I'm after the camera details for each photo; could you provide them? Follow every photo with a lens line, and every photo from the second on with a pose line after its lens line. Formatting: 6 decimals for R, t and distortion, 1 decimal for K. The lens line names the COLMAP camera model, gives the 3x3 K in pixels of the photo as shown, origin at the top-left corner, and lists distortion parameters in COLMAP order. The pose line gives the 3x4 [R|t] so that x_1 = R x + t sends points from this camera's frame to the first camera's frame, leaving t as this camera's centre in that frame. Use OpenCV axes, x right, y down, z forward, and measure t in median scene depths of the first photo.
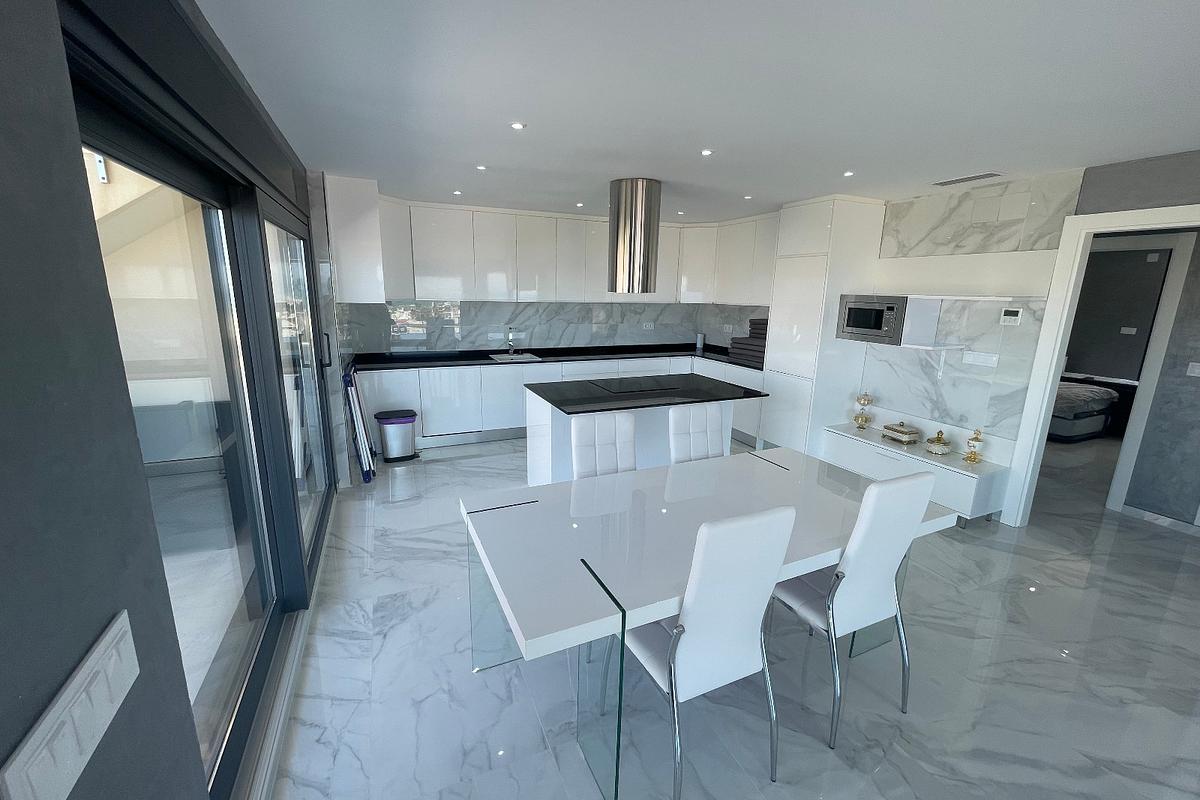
lens RADIAL K [[482.3, 0, 596.0], [0, 482.3, 394.7], [0, 0, 1]] dist [-0.000131, -0.000553]
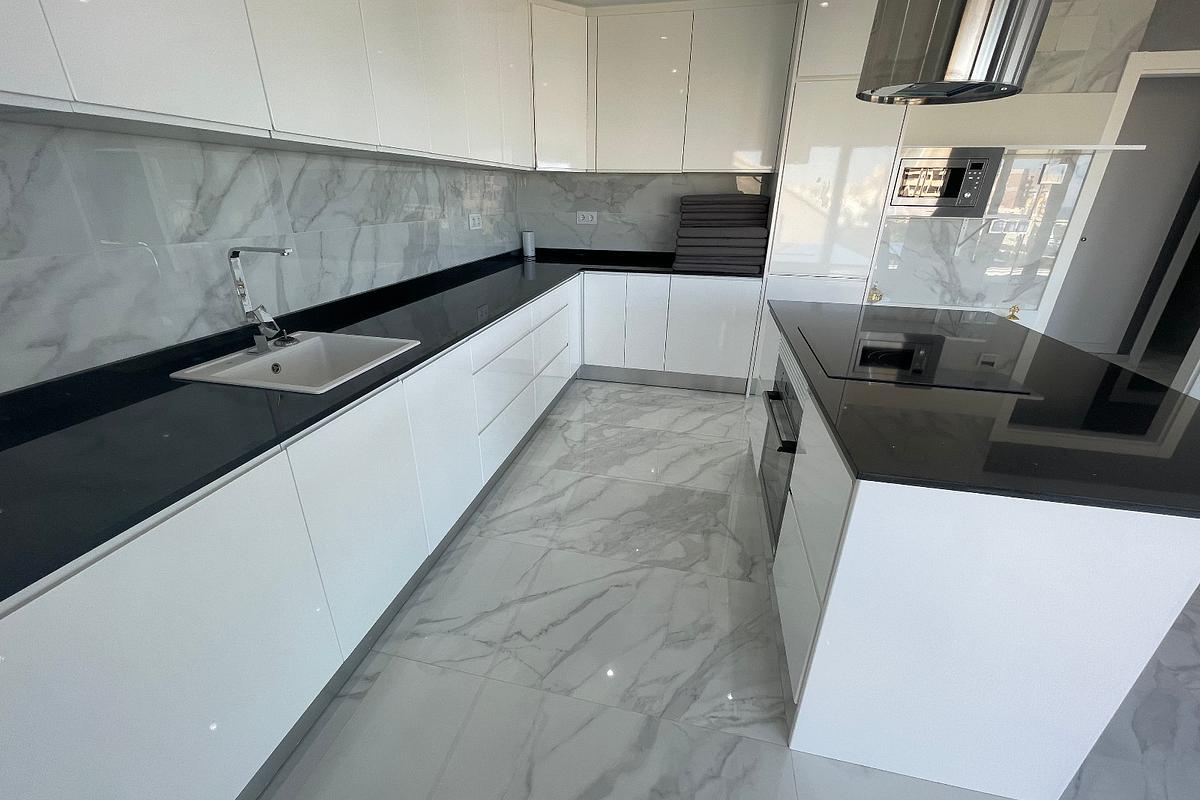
lens RADIAL K [[482.3, 0, 596.0], [0, 482.3, 394.7], [0, 0, 1]] dist [-0.000131, -0.000553]
pose [[0.597991, -0.322013, 0.733972, -0.339444], [0.170550, 0.945895, 0.276037, -0.127655], [-0.783147, -0.039889, 0.620556, 0.835259]]
